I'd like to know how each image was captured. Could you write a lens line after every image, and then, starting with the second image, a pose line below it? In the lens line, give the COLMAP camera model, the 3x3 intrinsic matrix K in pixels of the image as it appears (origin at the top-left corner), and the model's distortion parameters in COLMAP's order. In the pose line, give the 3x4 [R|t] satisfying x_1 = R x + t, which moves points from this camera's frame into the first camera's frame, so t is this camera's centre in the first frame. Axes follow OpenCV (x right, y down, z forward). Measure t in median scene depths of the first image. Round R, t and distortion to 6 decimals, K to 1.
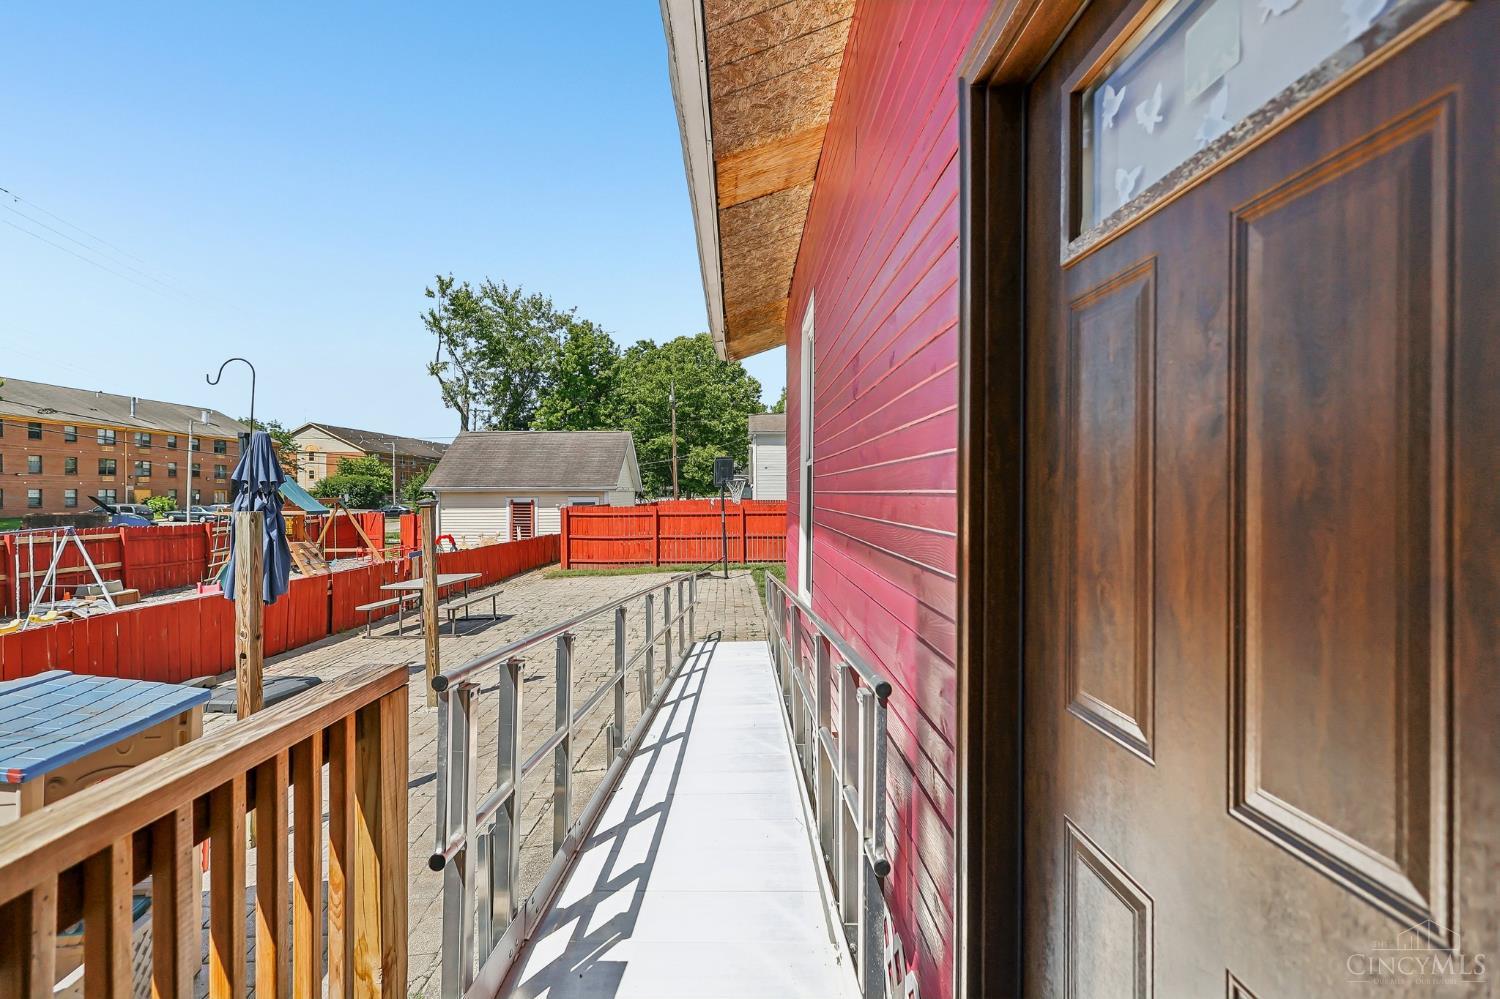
lens RADIAL K [[695.6, 0, 750.0], [0, 695.6, 499.5], [0, 0, 1]] dist [0.002620, 0.000002]
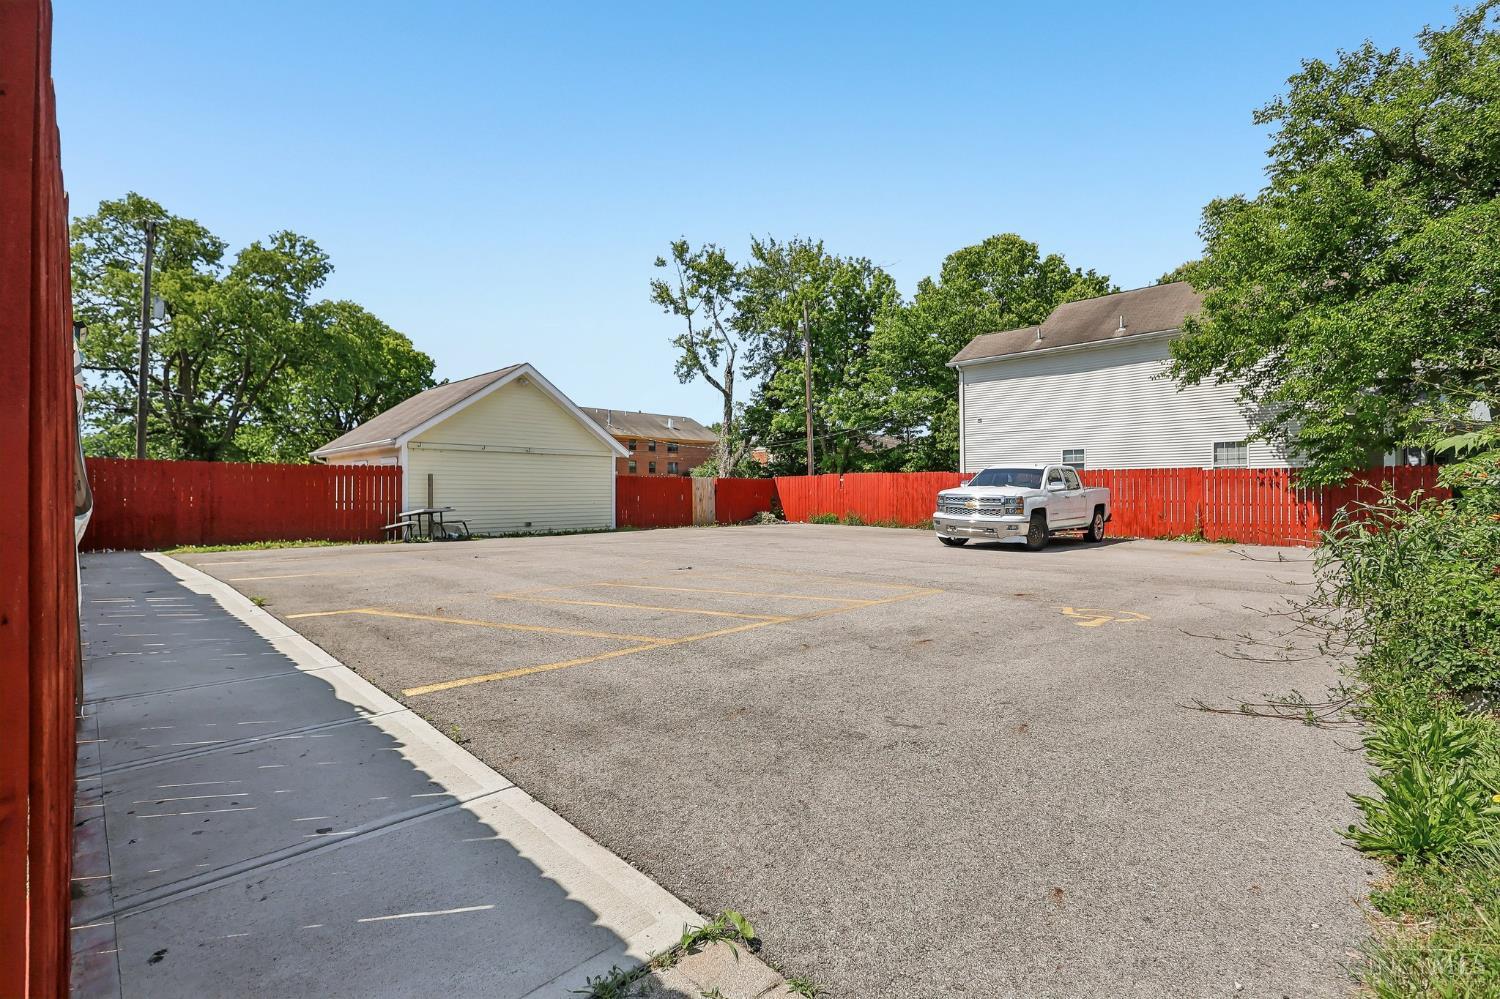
lens RADIAL K [[695.6, 0, 750.0], [0, 695.6, 499.5], [0, 0, 1]] dist [0.002620, 0.000002]
pose [[0.692329, -0.000781, -0.721582, 0.191123], [0.002219, 0.999997, 0.001048, 0.013776], [0.721579, -0.002327, 0.692329, 0.271747]]
